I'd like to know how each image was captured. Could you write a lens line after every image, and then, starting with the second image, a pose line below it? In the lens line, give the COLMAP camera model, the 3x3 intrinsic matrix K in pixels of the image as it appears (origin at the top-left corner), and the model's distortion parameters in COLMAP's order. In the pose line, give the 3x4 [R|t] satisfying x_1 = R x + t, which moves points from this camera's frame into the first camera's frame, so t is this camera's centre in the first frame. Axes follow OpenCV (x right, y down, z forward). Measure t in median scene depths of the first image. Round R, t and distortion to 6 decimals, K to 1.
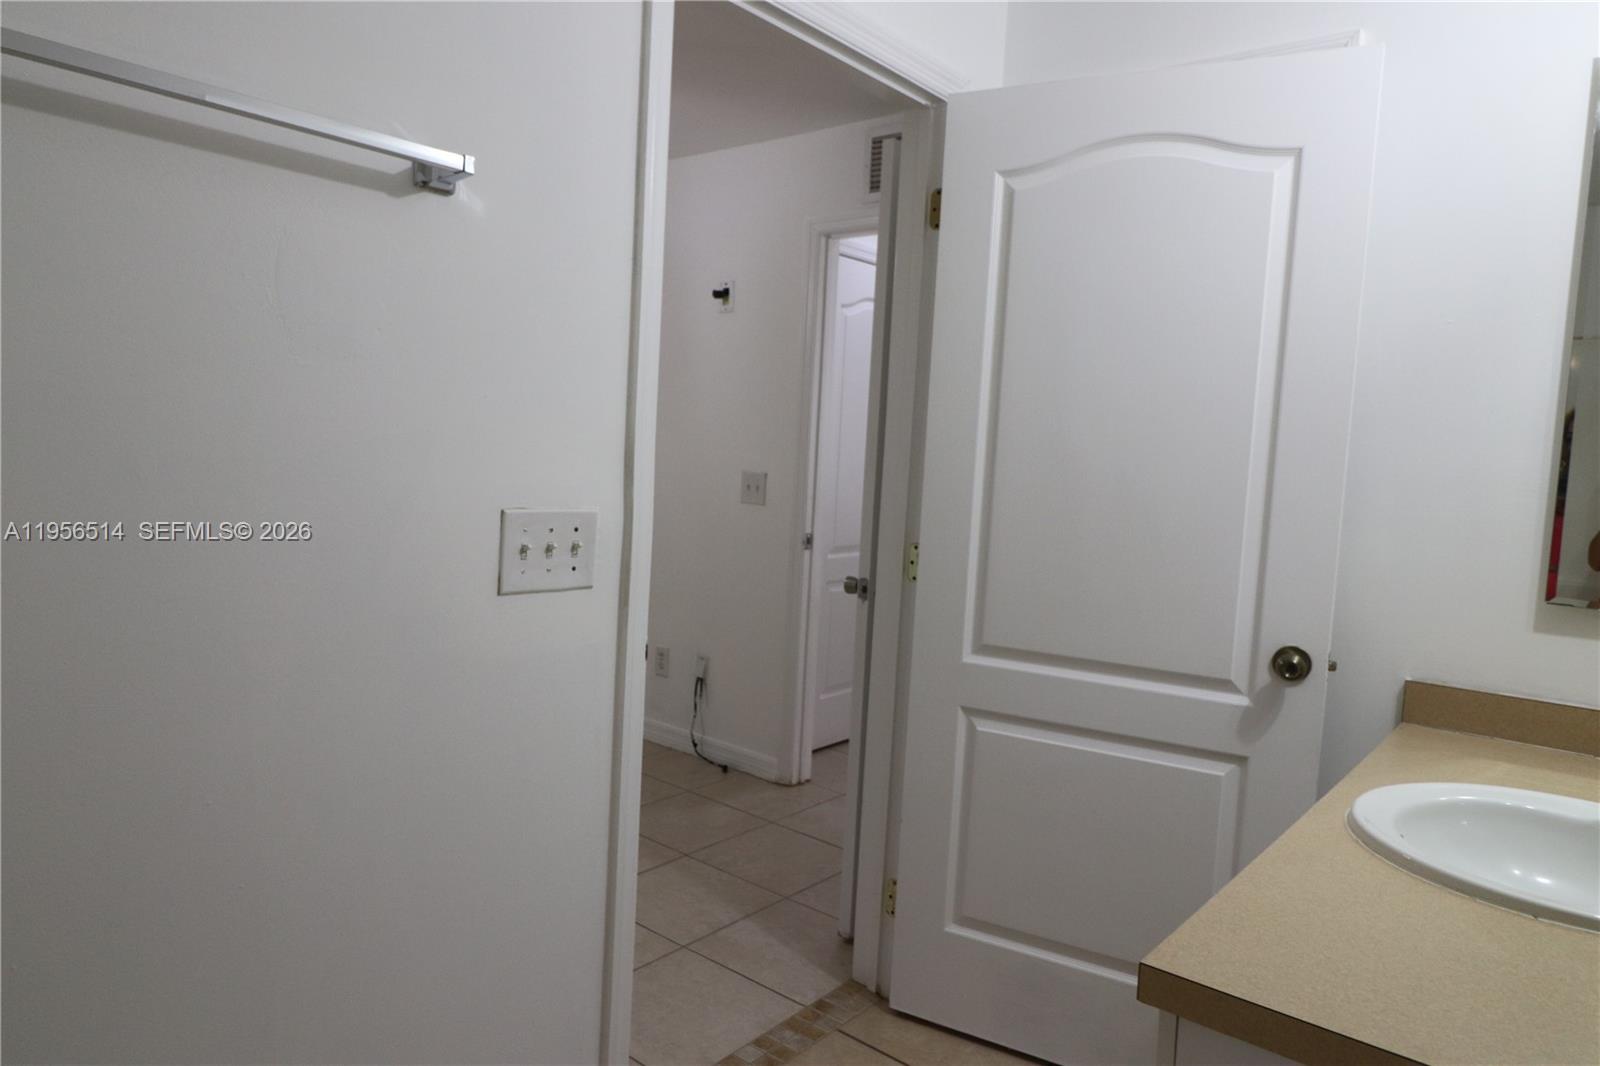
lens RADIAL K [[1016.0, 0, 792.4], [0, 1016.0, 511.7], [0, 0, 1]] dist [0.003419, -0.008463]
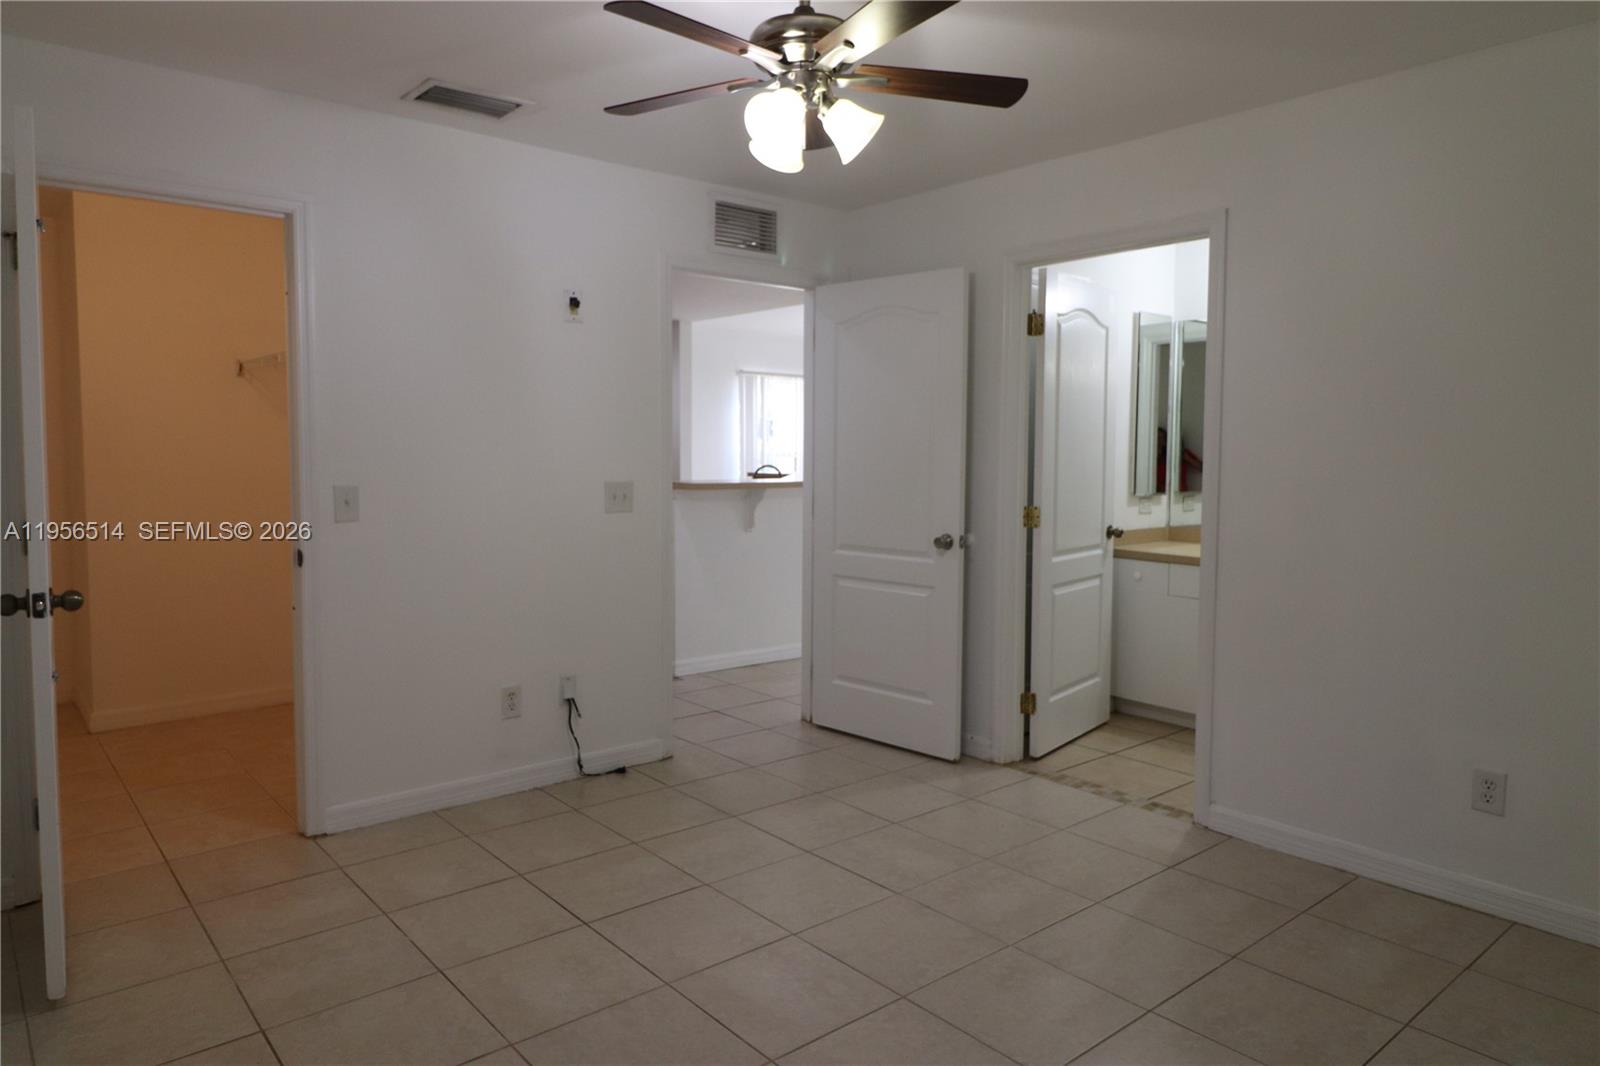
lens RADIAL K [[1016.0, 0, 792.4], [0, 1016.0, 511.7], [0, 0, 1]] dist [0.003419, -0.008463]
pose [[0.182378, -0.110601, 0.976988, -1.707653], [0.069347, 0.992626, 0.099426, -0.165928], [-0.980780, 0.049618, 0.188703, 1.050272]]
